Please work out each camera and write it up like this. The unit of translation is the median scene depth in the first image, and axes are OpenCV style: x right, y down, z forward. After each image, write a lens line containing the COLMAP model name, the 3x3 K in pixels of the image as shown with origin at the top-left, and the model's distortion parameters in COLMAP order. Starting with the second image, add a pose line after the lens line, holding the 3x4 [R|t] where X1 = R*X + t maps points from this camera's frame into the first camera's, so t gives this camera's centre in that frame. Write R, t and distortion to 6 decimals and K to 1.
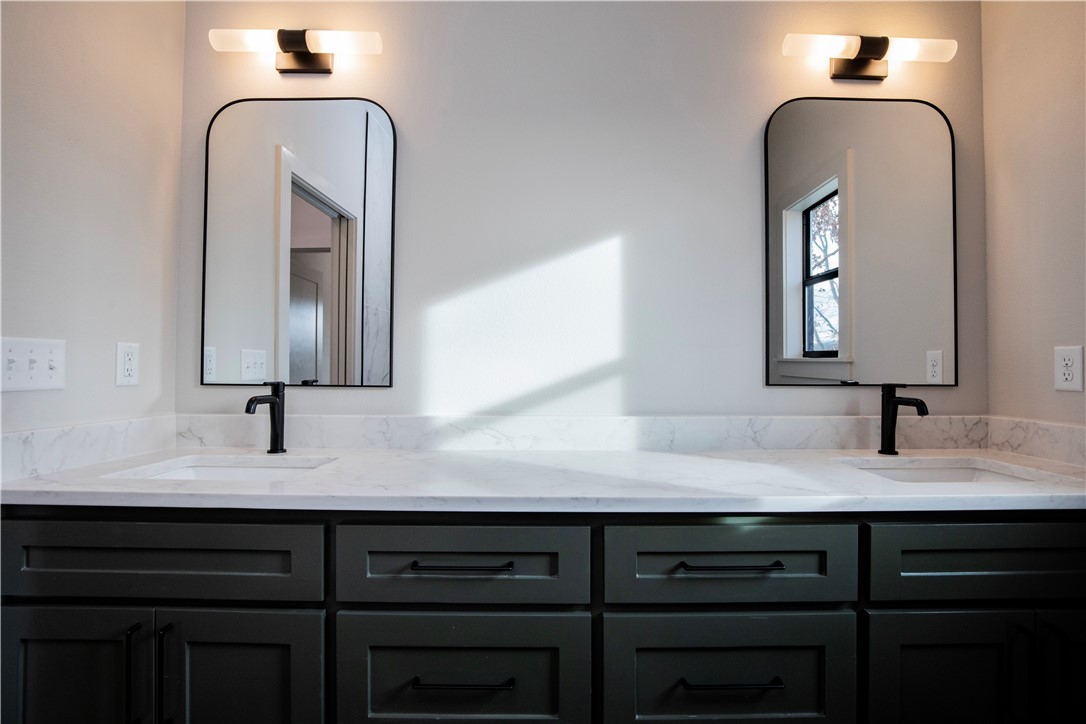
lens RADIAL K [[494.4, 0, 547.0], [0, 494.4, 363.0], [0, 0, 1]] dist [-0.003867, -0.000492]
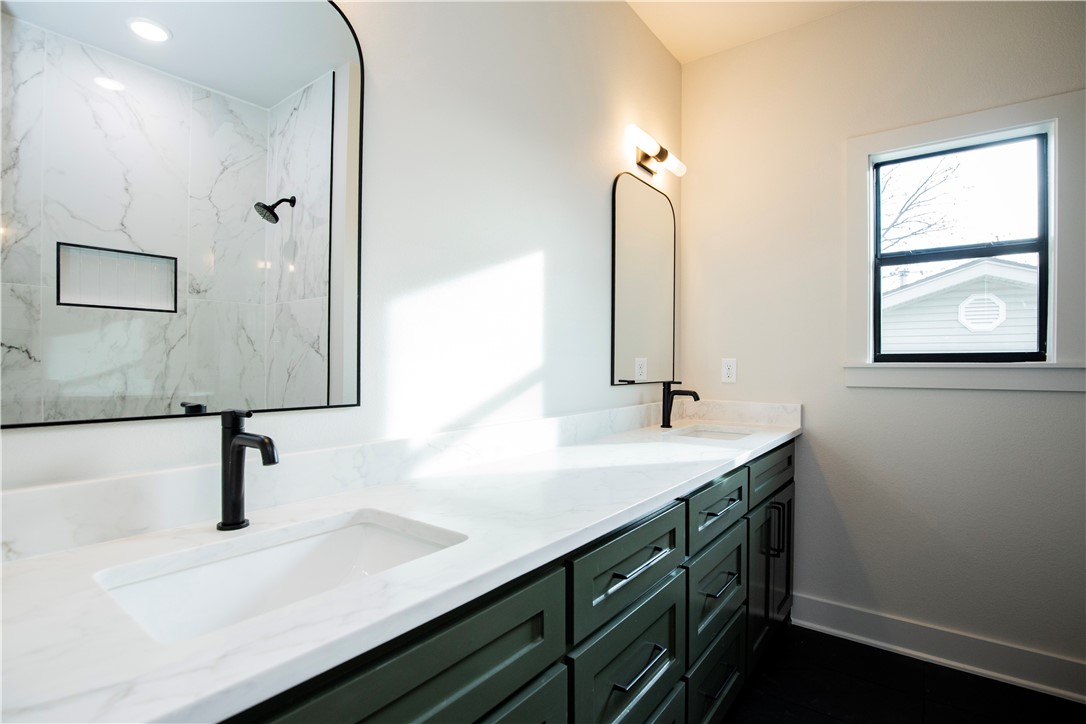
lens RADIAL K [[505.1, 0, 556.2], [0, 505.1, 361.6], [0, 0, 1]] dist [-0.036417, 0.007450]
pose [[0.616268, 0.001394, 0.787536, -0.742118], [-0.007363, 0.999965, 0.003992, -0.022916], [-0.787502, -0.008259, 0.616256, 0.301900]]
